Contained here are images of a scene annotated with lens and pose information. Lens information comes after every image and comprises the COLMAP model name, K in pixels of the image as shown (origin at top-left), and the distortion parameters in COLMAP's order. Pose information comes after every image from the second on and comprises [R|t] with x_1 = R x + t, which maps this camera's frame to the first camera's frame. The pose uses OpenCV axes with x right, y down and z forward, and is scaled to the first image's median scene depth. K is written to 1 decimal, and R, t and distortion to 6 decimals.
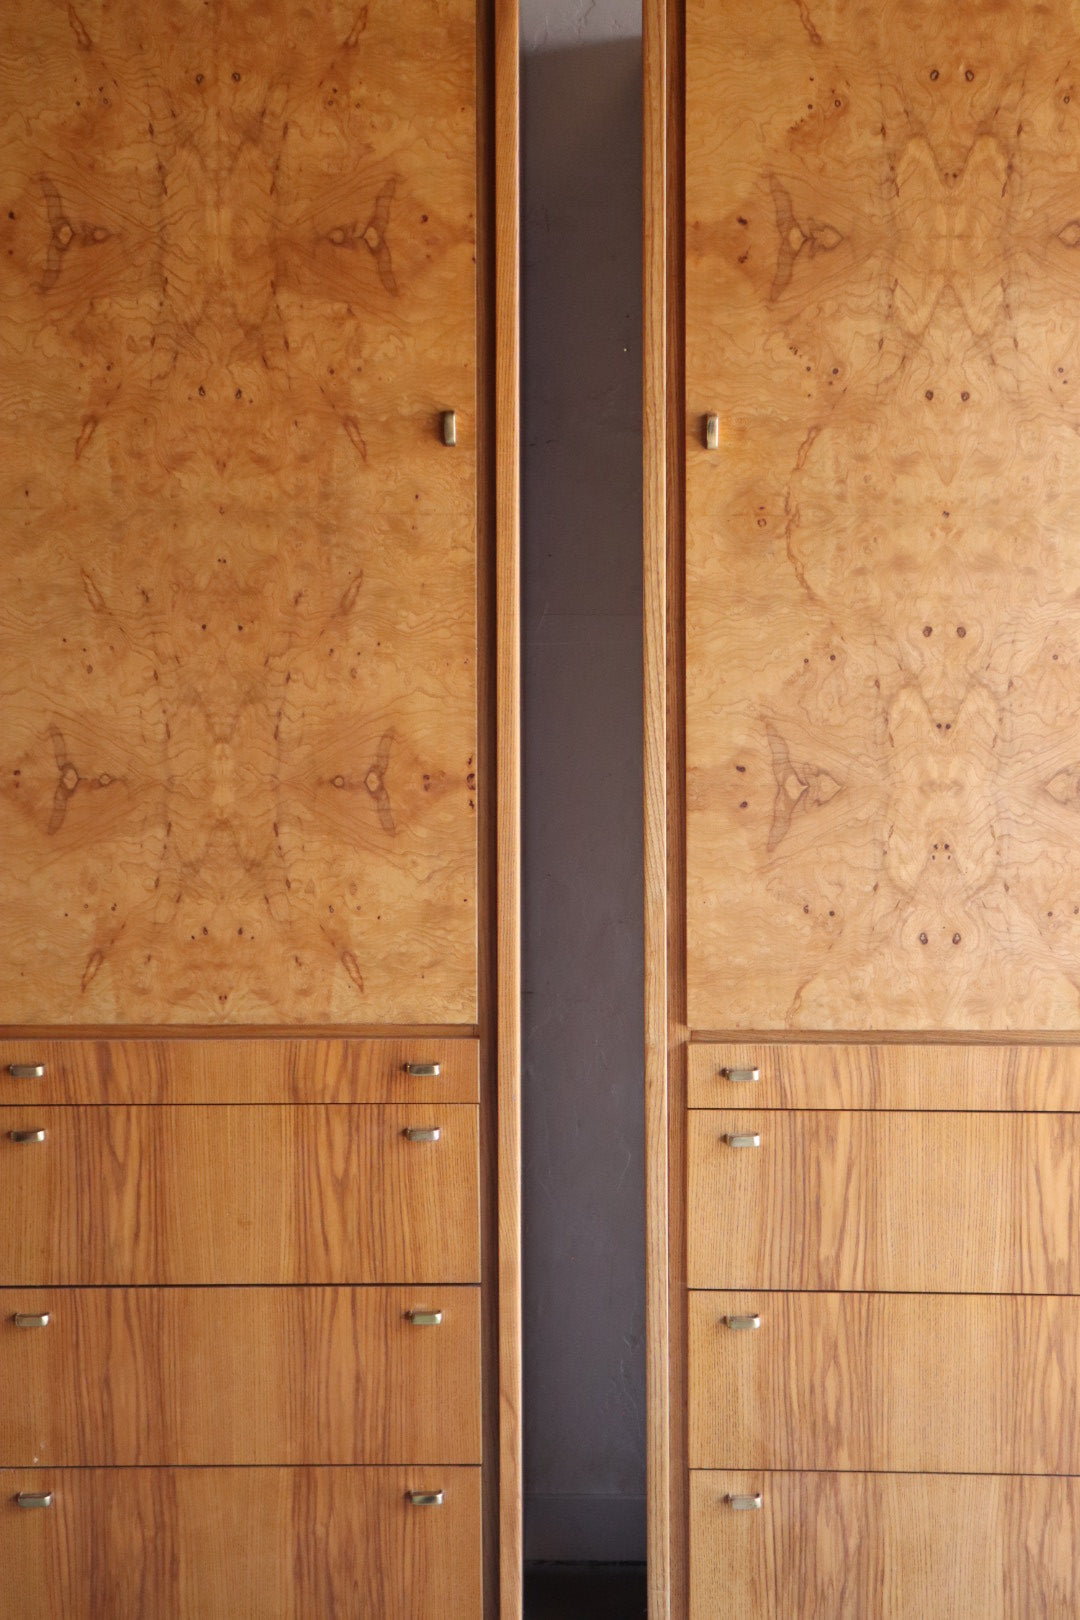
lens RADIAL K [[2440.1, 0, 536.6], [0, 2440.1, 811.7], [0, 0, 1]] dist [0.035637, 0.000000]
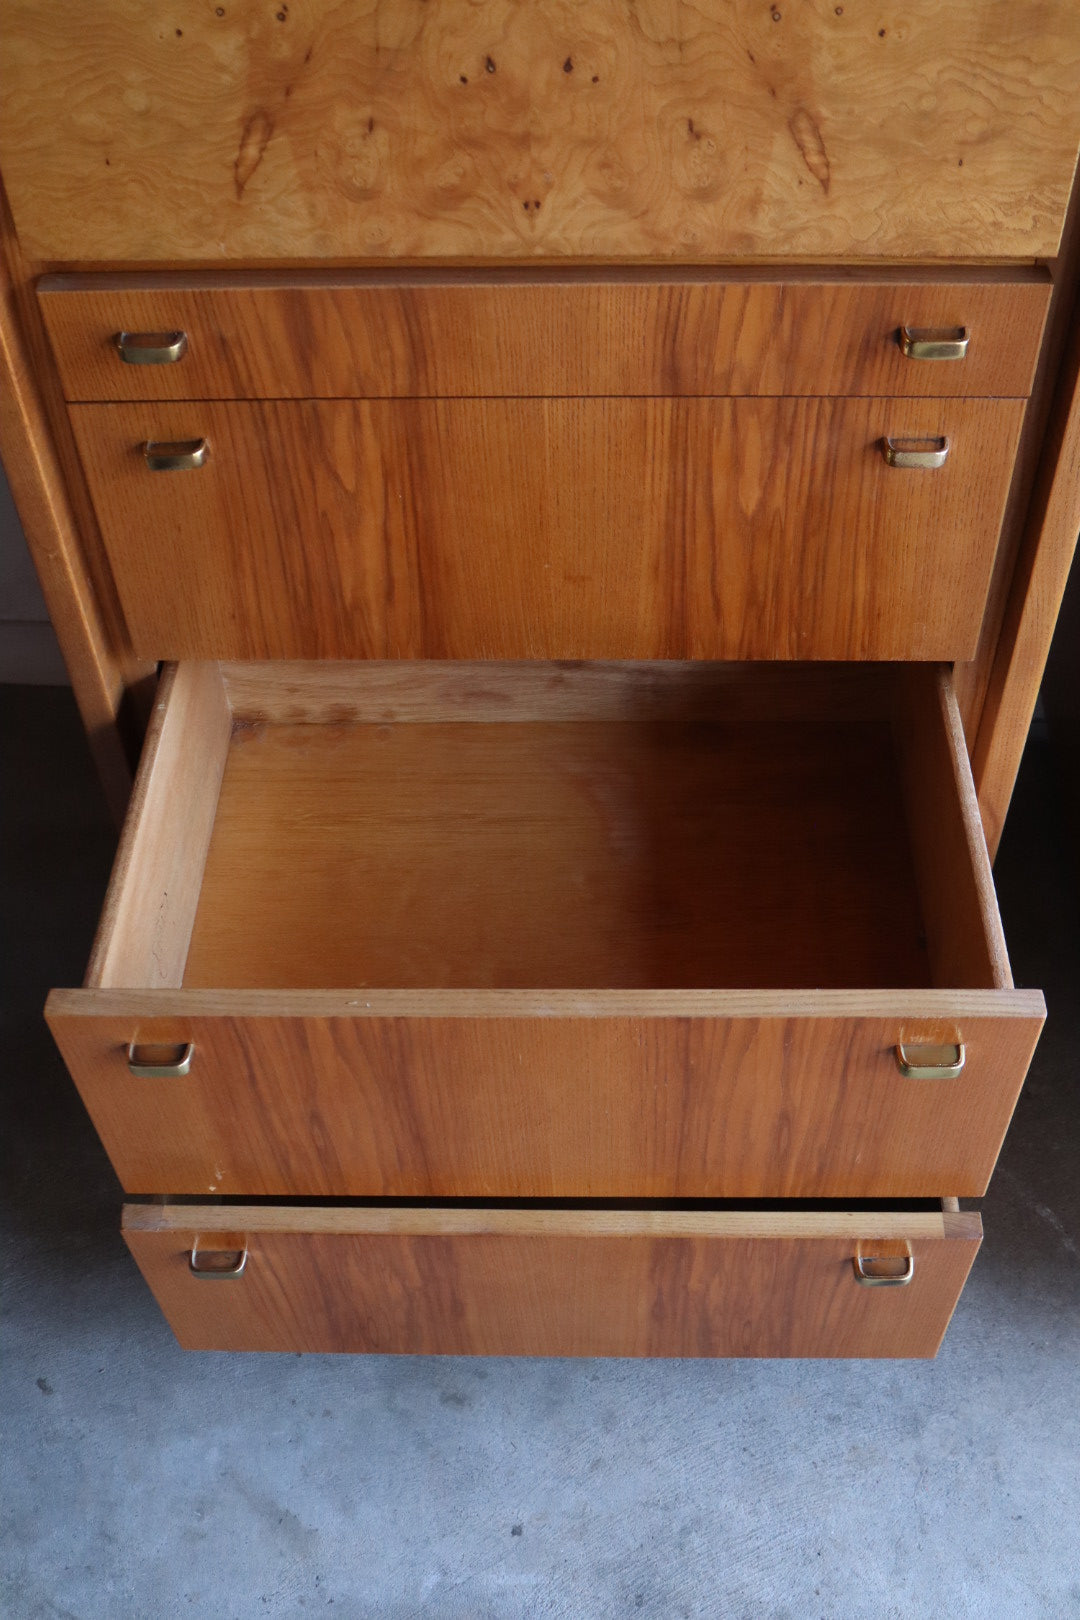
lens RADIAL K [[1640.7, 0, 551.1], [0, 1640.7, 808.1], [0, 0, 1]] dist [-0.056501, 0.000000]
pose [[0.999564, 0.001843, -0.029465, -0.115551], [0.018315, 0.744067, 0.667854, -0.048540], [0.023155, -0.668103, 0.743709, 0.687878]]
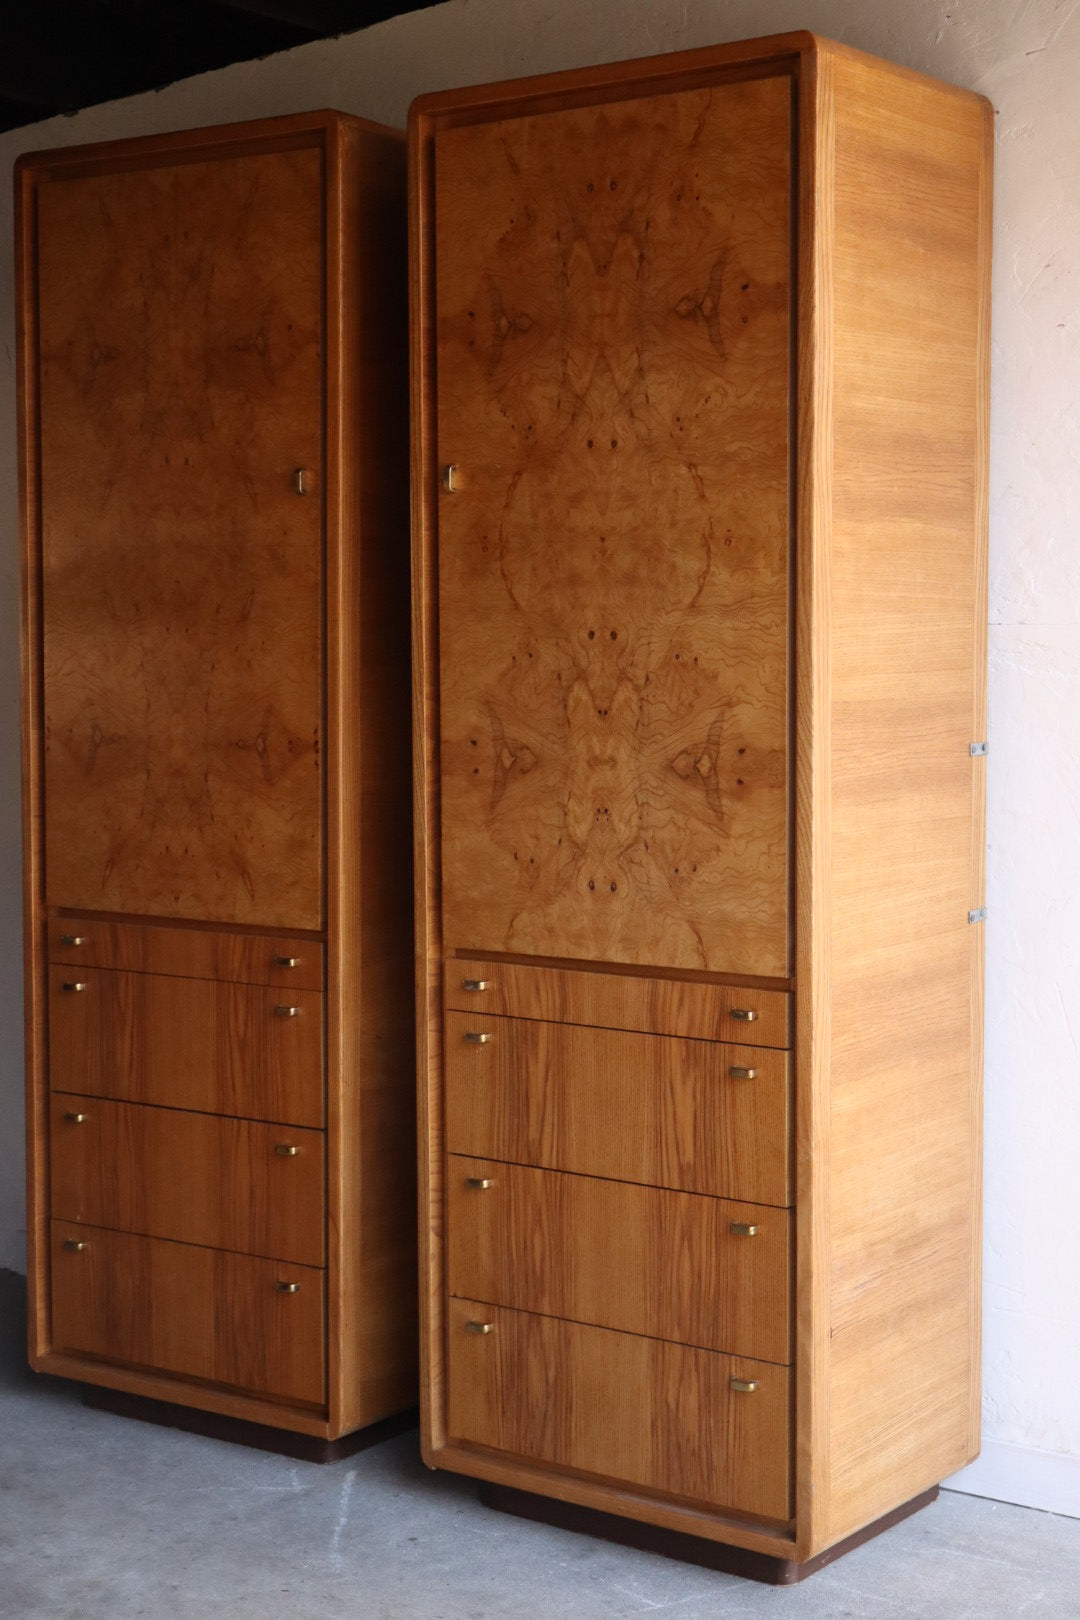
lens RADIAL K [[2440.1, 0, 545.4], [0, 2440.1, 808.8], [0, 0, 1]] dist [0.035637, 0.000000]
pose [[0.831981, 0.044170, -0.553043, 0.808135], [-0.055051, 0.998479, -0.003071, 0.018528], [0.552067, 0.033001, 0.833147, -0.035645]]
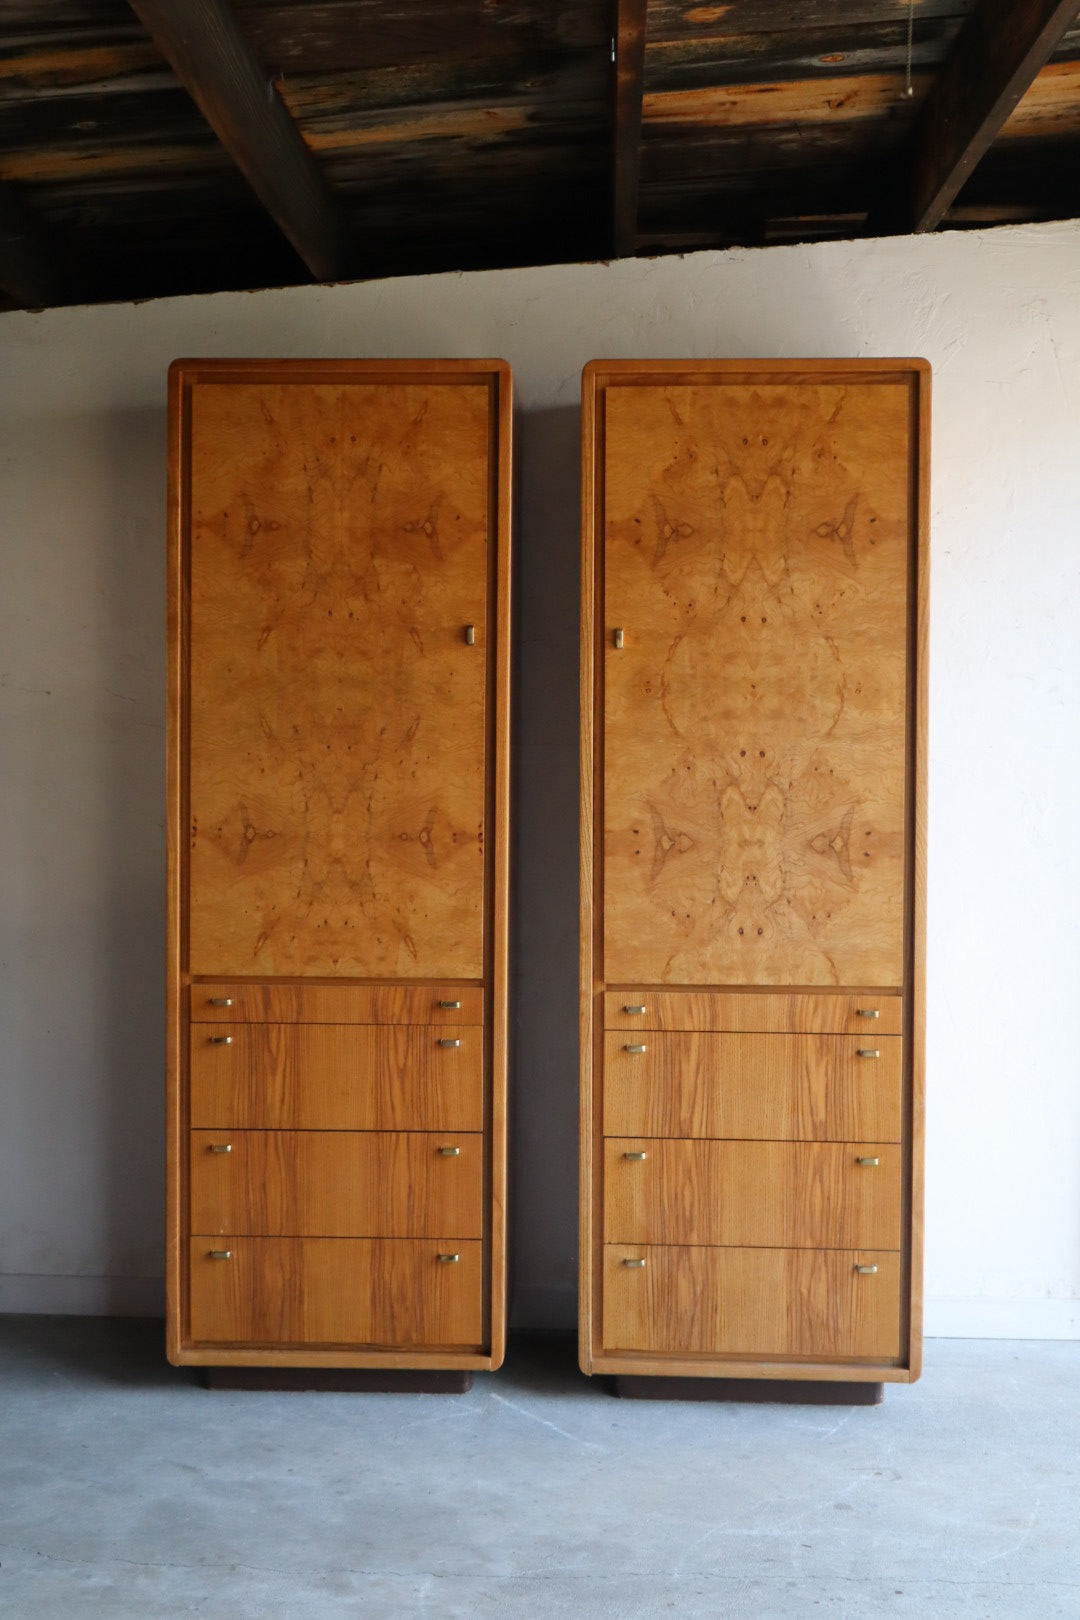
lens RADIAL K [[2051.5, 0, 515.8], [0, 2051.5, 802.8], [0, 0, 1]] dist [-0.034834, 0.000000]
pose [[0.999477, 0.010865, -0.030444, 0.042197], [-0.012725, 0.998020, -0.061596, 0.052155], [0.029715, 0.061951, 0.997637, -0.450541]]
